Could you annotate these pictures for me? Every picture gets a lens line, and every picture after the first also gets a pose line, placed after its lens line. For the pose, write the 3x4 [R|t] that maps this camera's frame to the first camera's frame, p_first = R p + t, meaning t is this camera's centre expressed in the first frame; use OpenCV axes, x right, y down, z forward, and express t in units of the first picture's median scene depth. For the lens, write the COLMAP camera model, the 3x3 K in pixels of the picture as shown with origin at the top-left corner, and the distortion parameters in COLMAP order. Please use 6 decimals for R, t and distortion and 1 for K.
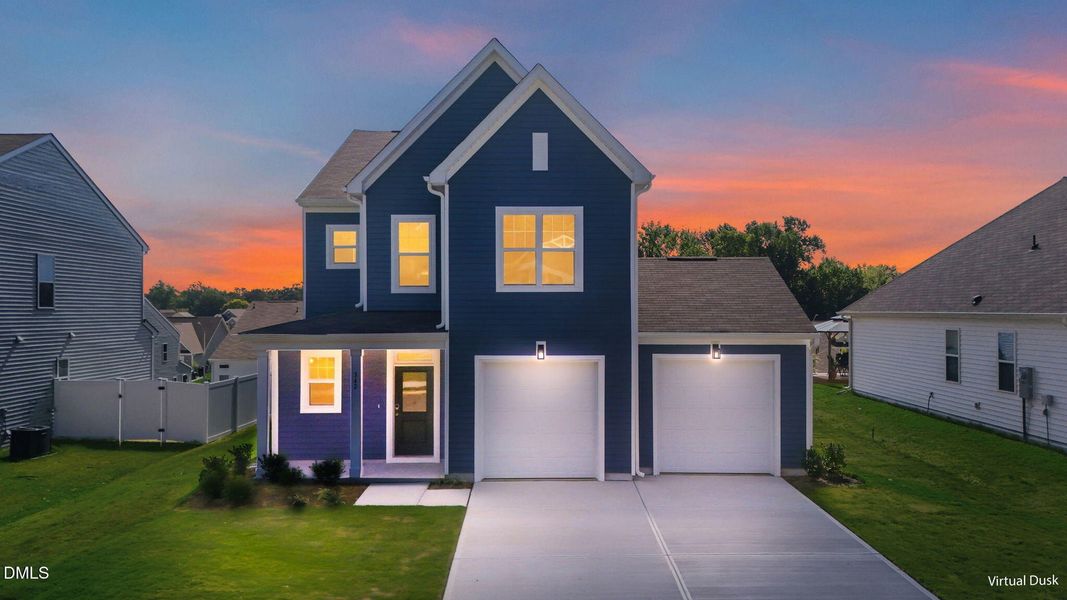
lens RADIAL K [[822.7, 0, 533.8], [0, 822.7, 301.3], [0, 0, 1]] dist [0.050284, 0.003039]
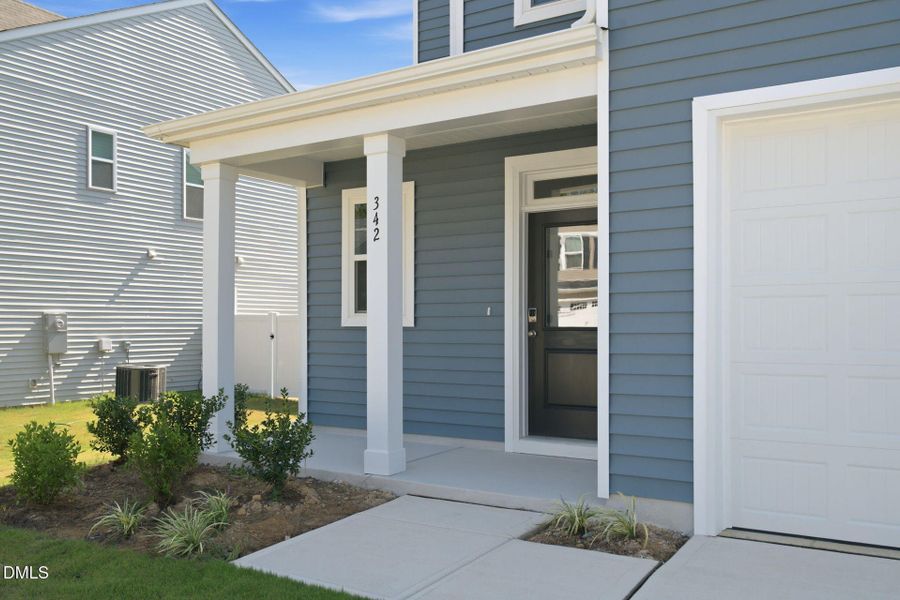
lens RADIAL K [[794.0, 0, 450.5], [0, 794.0, 302.3], [0, 0, 1]] dist [0.005340, 0.001563]
pose [[0.854372, -0.012195, -0.519519, 0.000542], [0.004097, 0.999852, -0.016734, 0.128771], [0.519646, 0.012169, 0.854295, 0.650223]]
